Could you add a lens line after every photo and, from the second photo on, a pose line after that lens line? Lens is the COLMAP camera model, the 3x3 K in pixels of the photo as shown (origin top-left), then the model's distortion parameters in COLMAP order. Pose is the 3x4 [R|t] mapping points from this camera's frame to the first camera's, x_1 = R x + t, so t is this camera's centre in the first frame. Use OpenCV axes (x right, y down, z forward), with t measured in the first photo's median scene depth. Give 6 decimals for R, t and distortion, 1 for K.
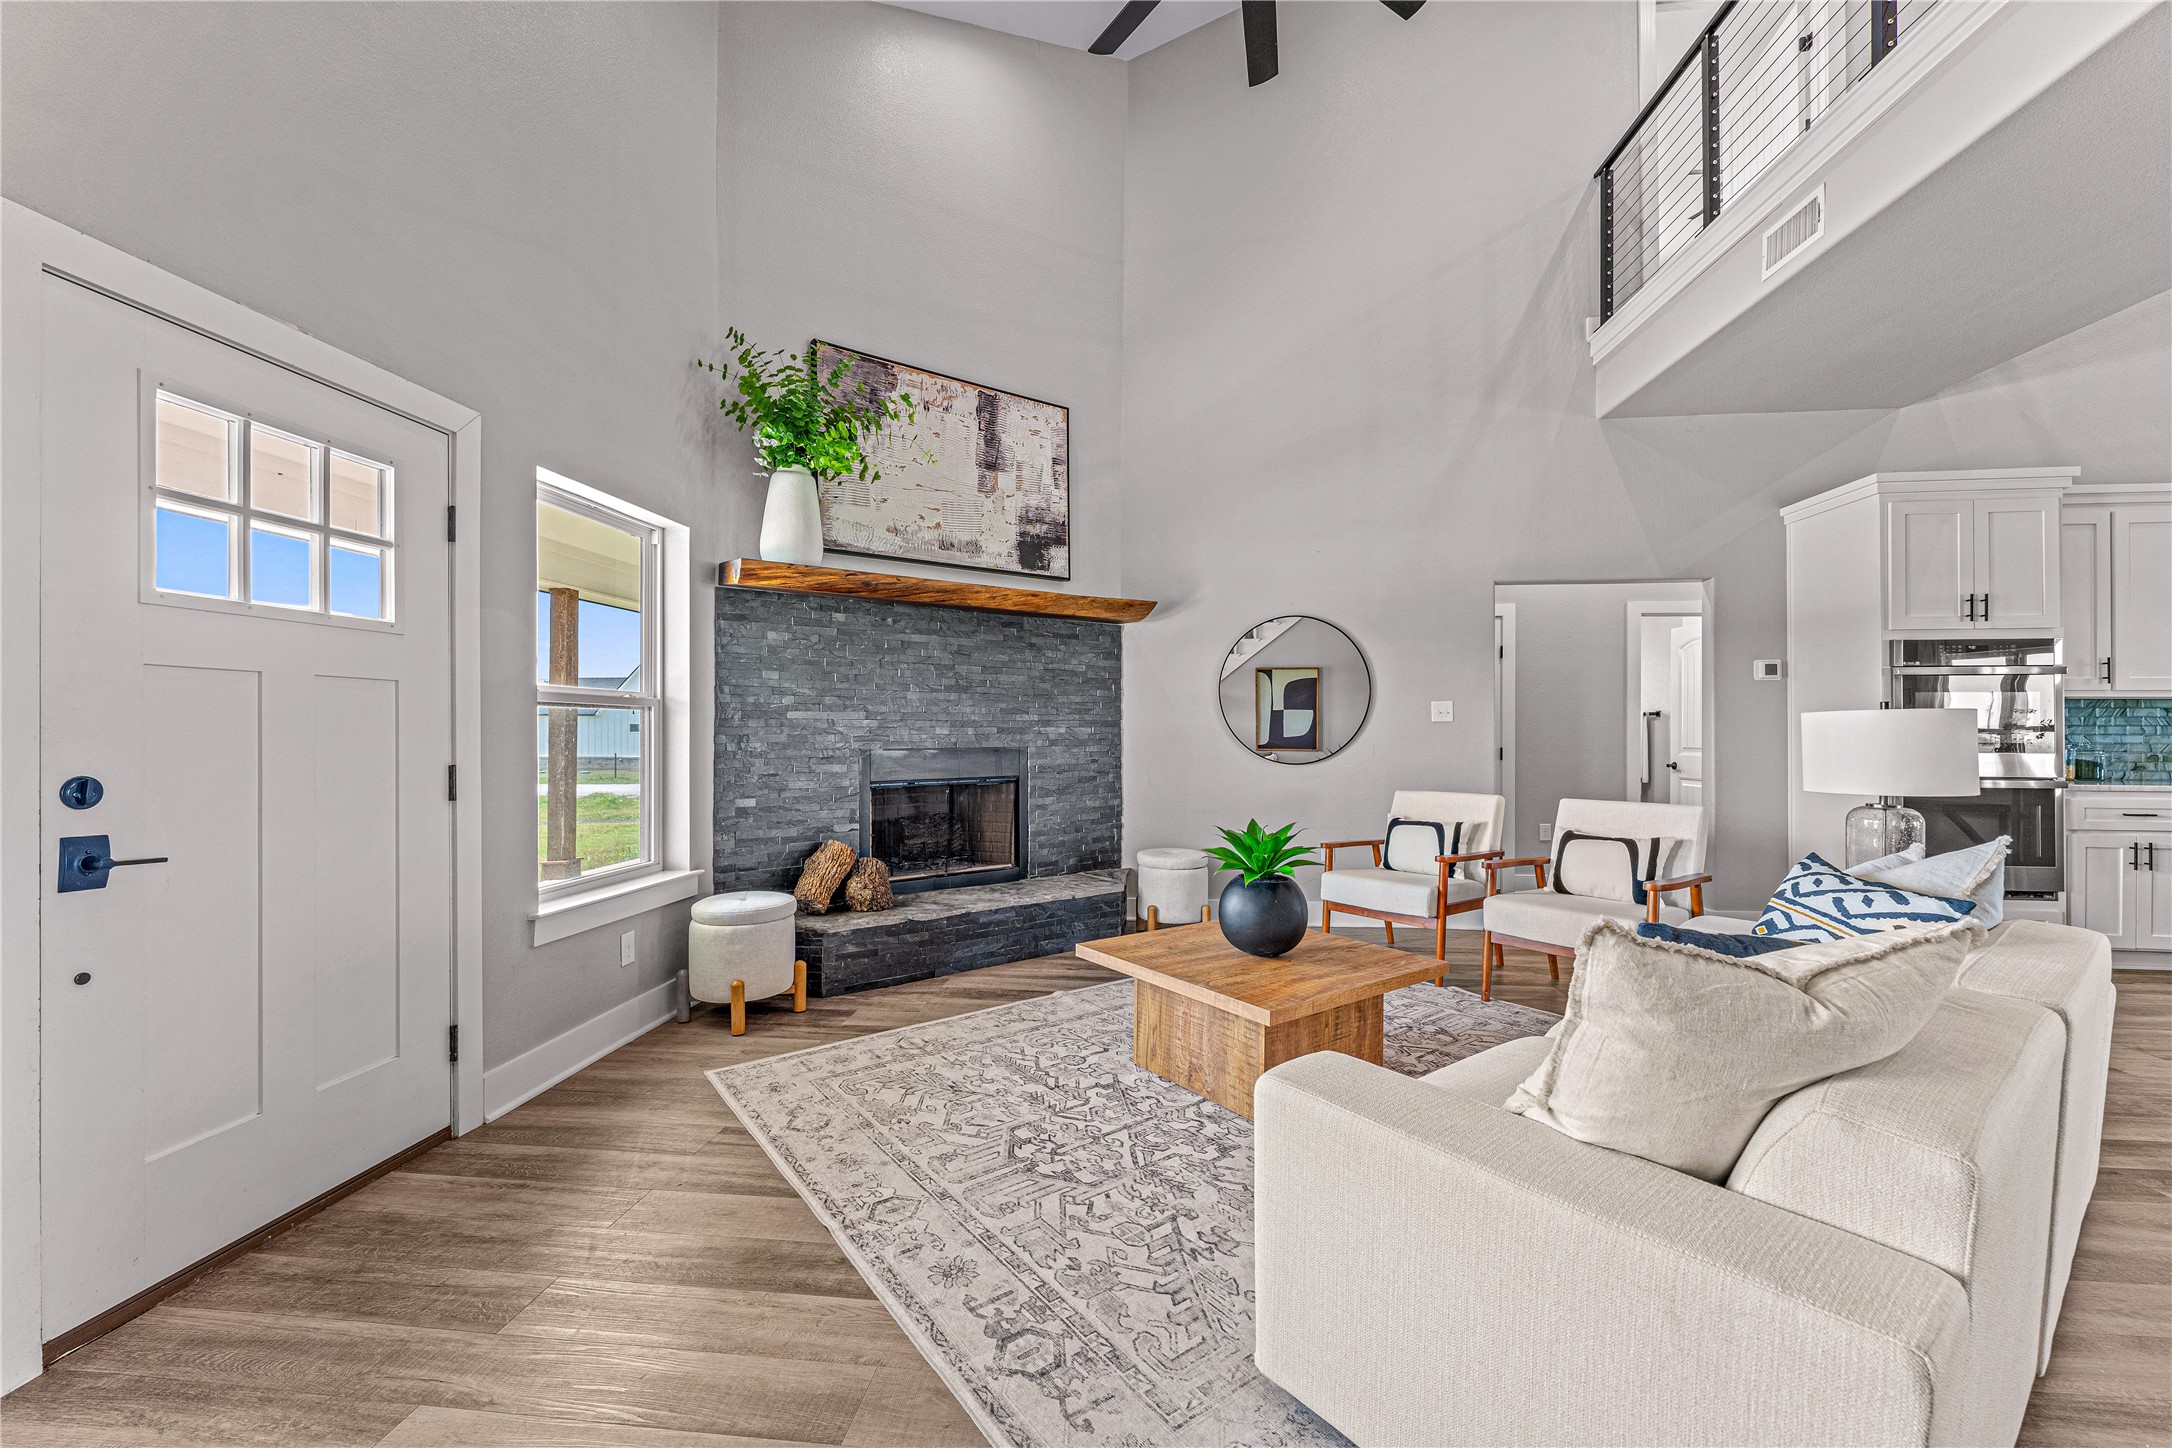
lens RADIAL K [[866.9, 0, 1088.7], [0, 866.9, 722.5], [0, 0, 1]] dist [-0.006929, -0.000122]
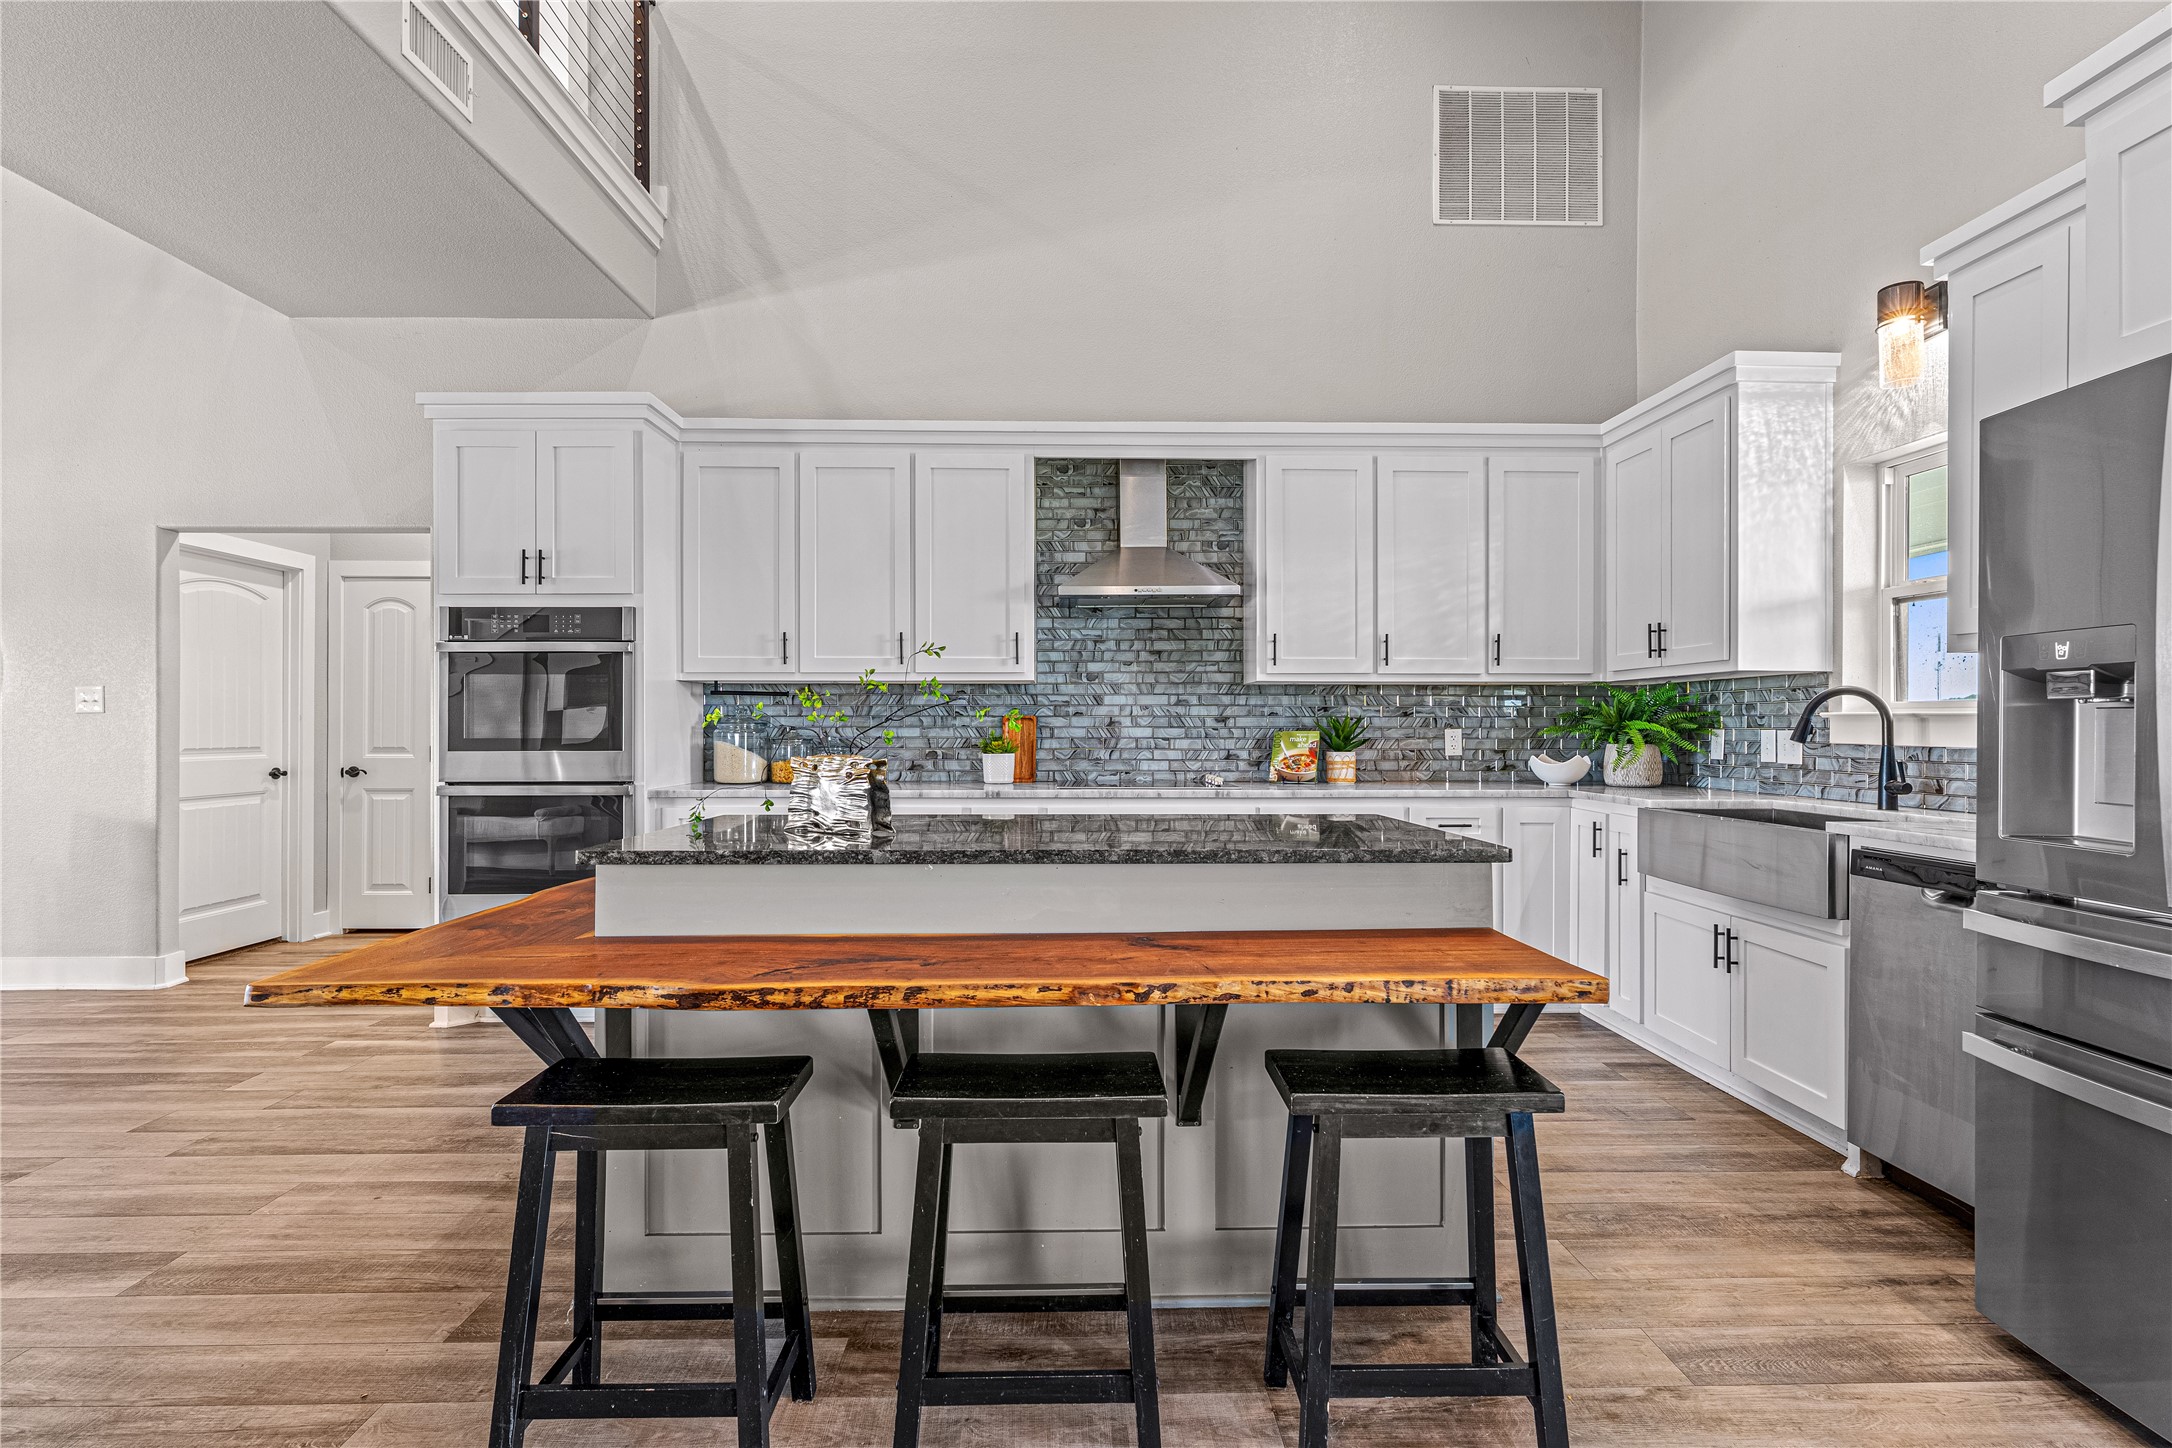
lens RADIAL K [[1041.1, 0, 1079.8], [0, 1041.1, 722.4], [0, 0, 1]] dist [-0.001646, 0.000956]
pose [[0.990374, -0.003072, 0.138383, 1.243763], [0.001868, 0.999959, 0.008827, 0.001326], [-0.138404, -0.008484, 0.990340, -0.014577]]
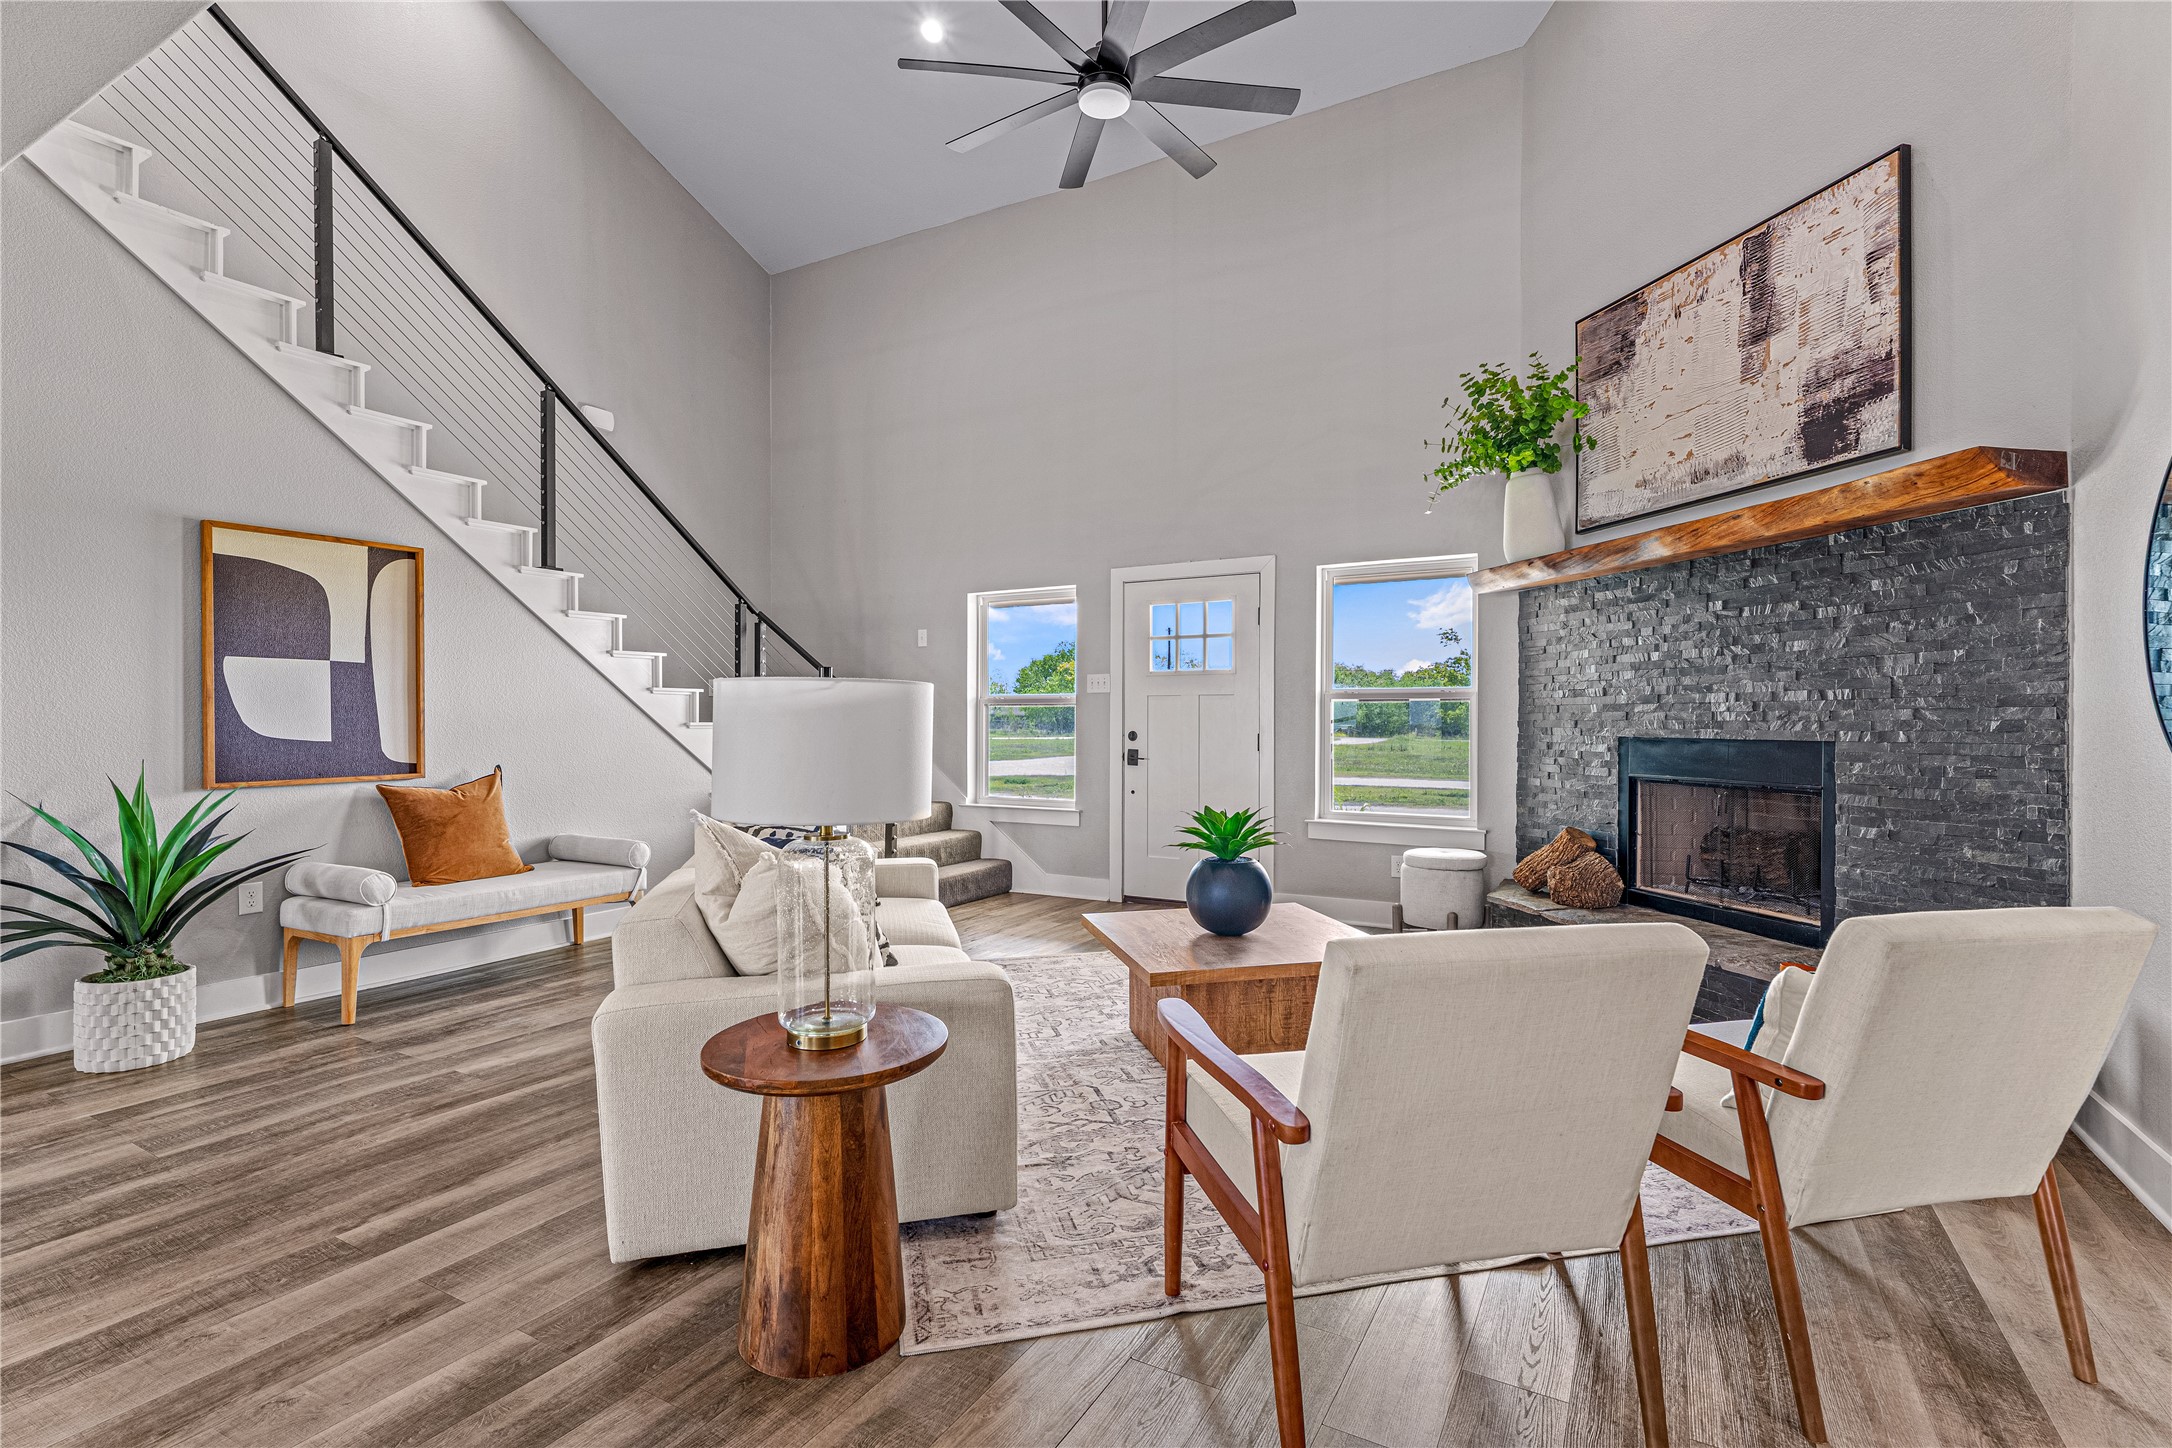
lens RADIAL K [[1008.5, 0, 1097.9], [0, 1008.5, 729.0], [0, 0, 1]] dist [-0.001767, -0.000268]
pose [[-0.386098, 0.009370, -0.922410, 0.851771], [0.010497, 0.999928, 0.005763, 0.010739], [0.922398, -0.007457, -0.386169, 0.825247]]
